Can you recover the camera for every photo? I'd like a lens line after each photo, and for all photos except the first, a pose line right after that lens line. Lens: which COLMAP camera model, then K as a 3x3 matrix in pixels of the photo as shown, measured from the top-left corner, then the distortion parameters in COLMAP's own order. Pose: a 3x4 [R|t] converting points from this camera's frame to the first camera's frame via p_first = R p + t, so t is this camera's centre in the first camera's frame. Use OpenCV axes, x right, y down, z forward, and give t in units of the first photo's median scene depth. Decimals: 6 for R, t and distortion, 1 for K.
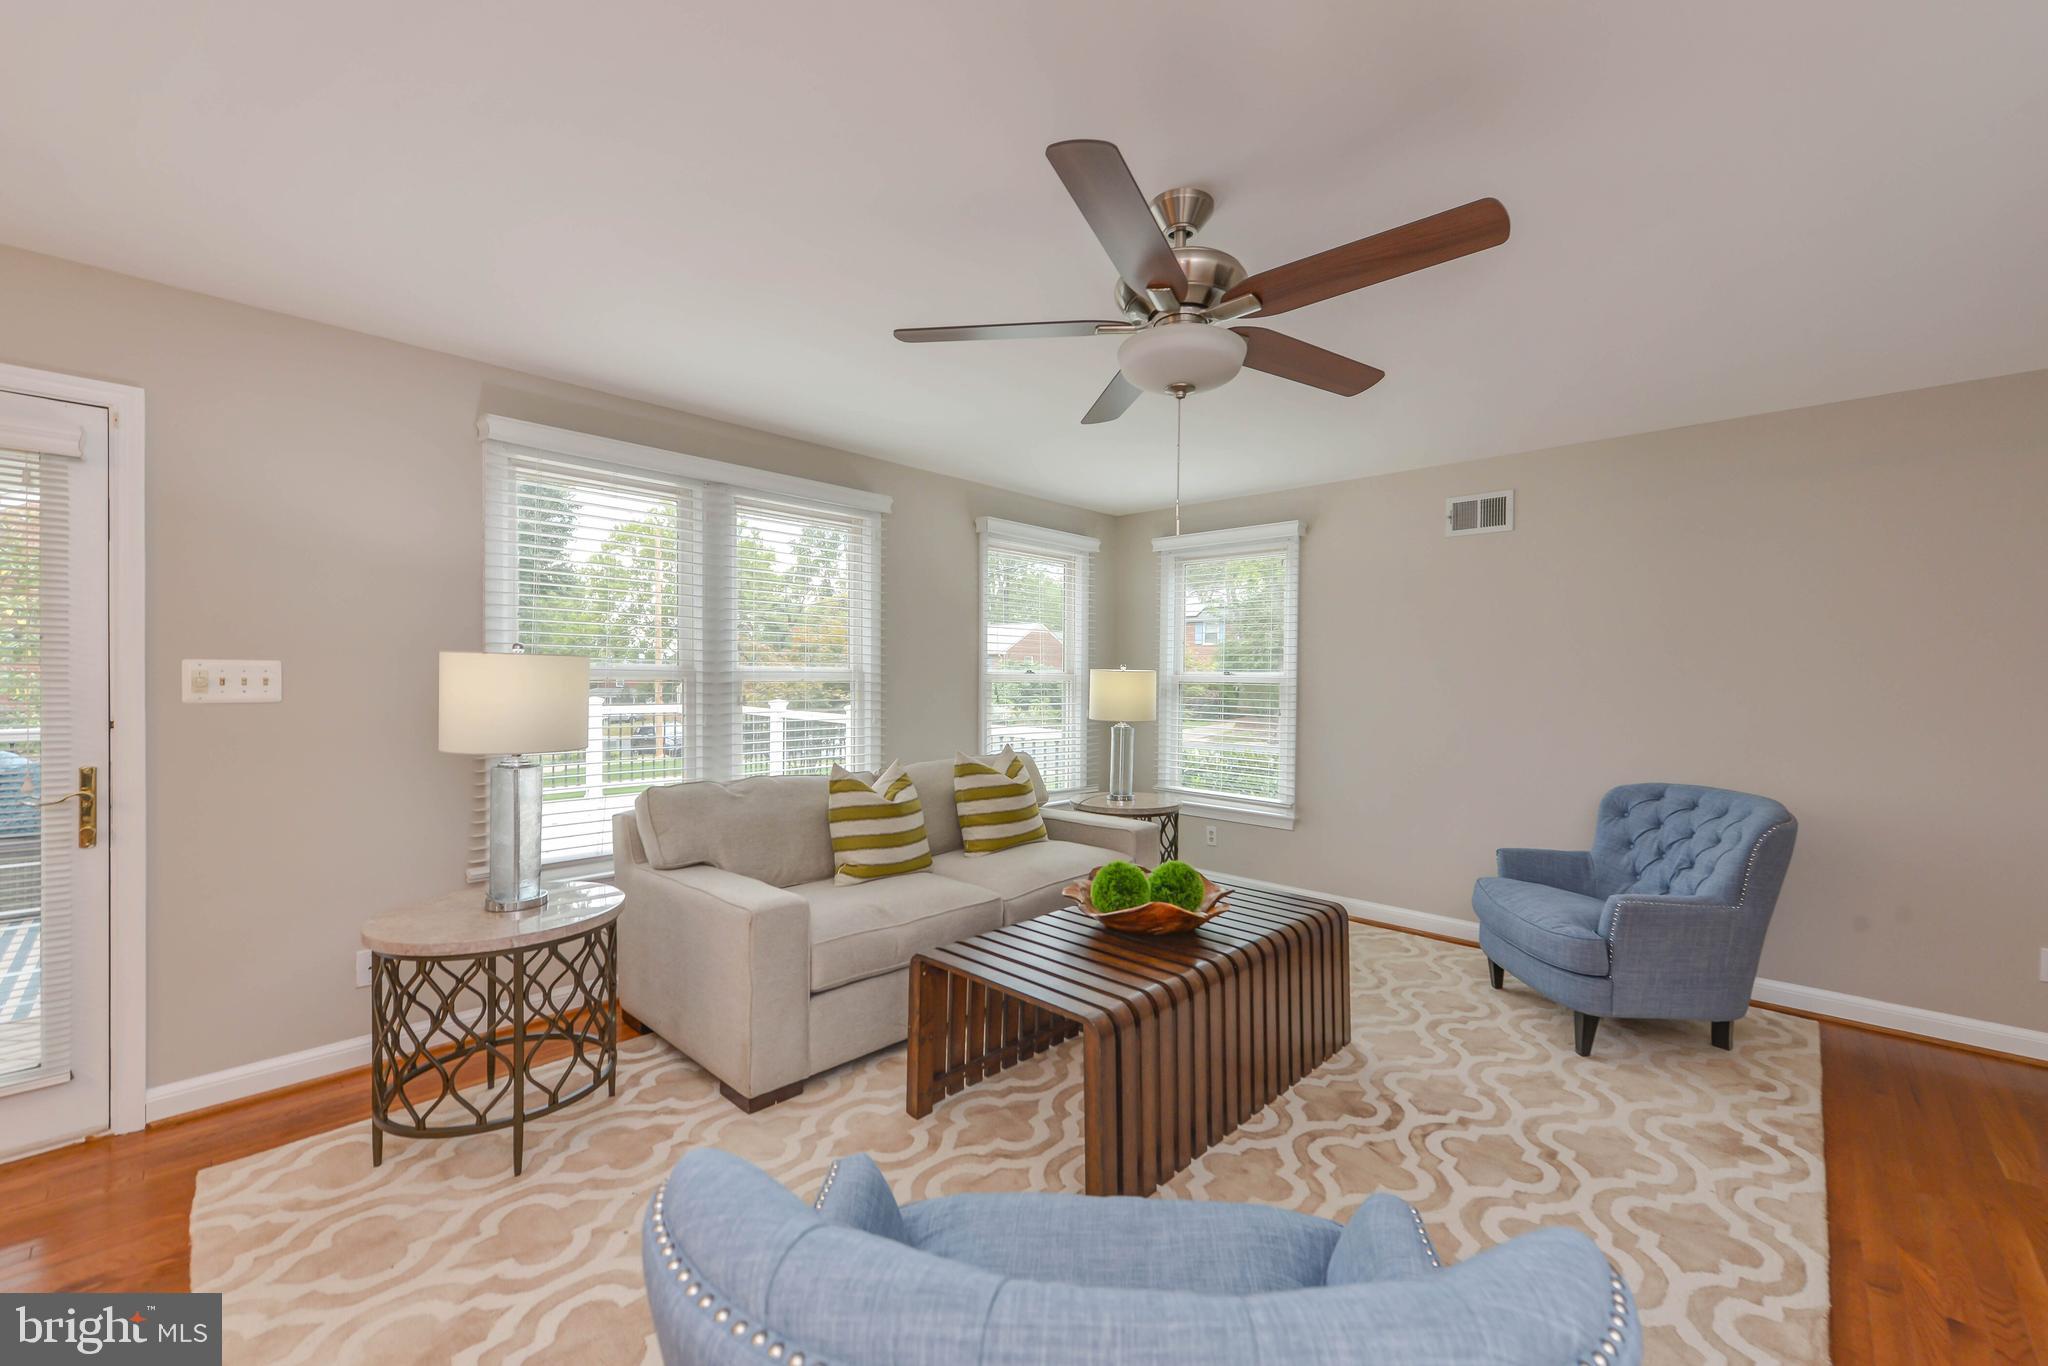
lens RADIAL K [[808.7, 0, 1065.1], [0, 808.7, 680.4], [0, 0, 1]] dist [-0.000933, 0.000816]
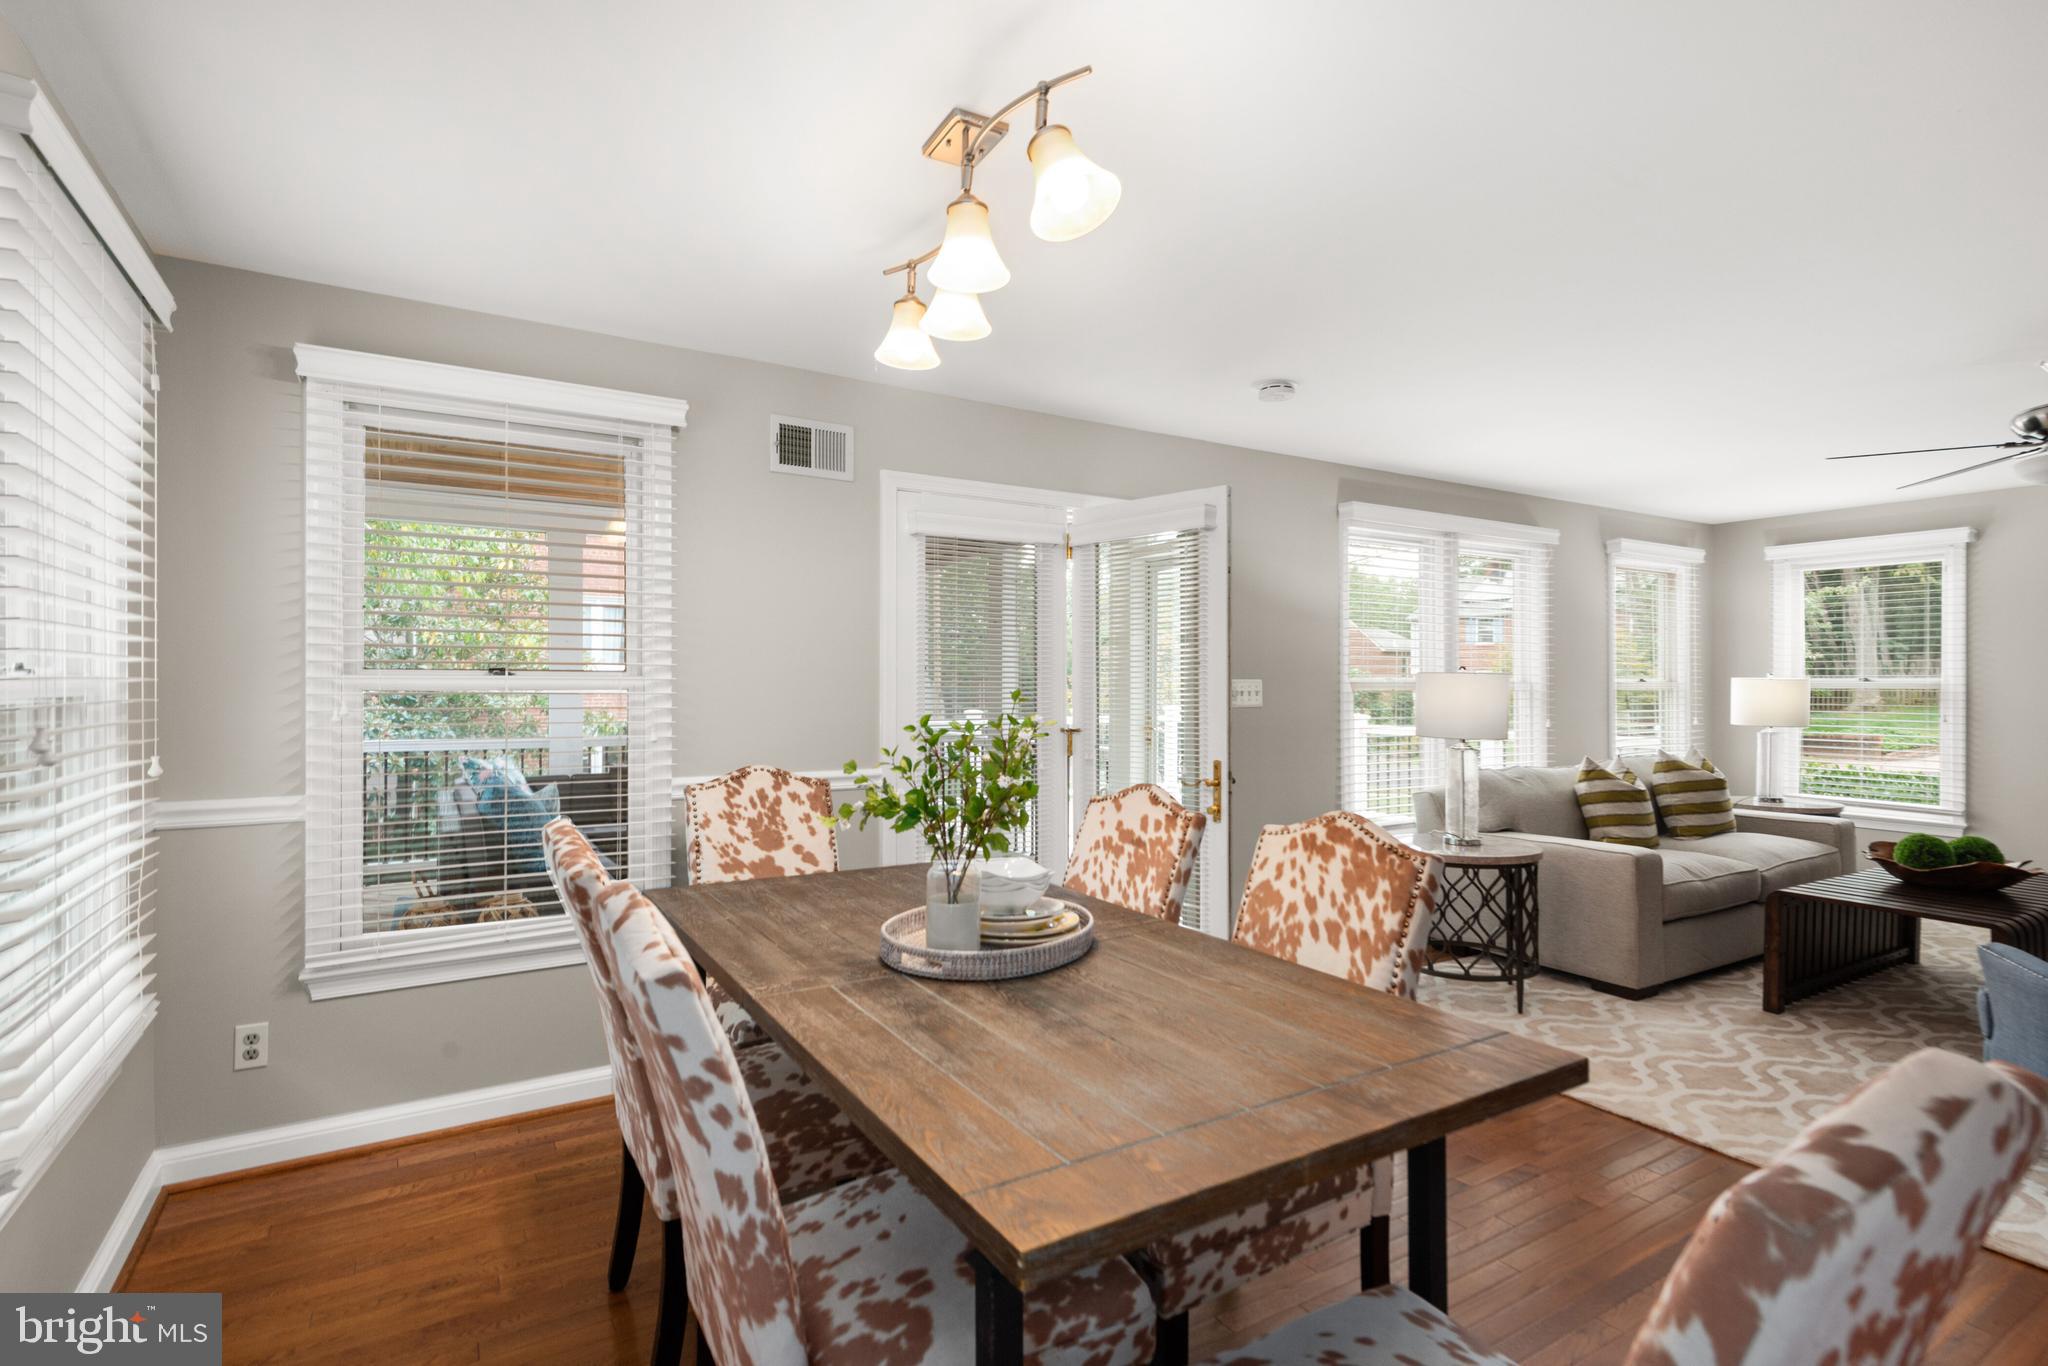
lens RADIAL K [[1006.5, 0, 1037.4], [0, 1006.5, 673.4], [0, 0, 1]] dist [0.002956, 0.000258]
pose [[0.962303, -0.011444, -0.271739, -0.604032], [0.006973, 0.999824, -0.017413, -0.003970], [0.271891, 0.014862, 0.962213, -0.643045]]
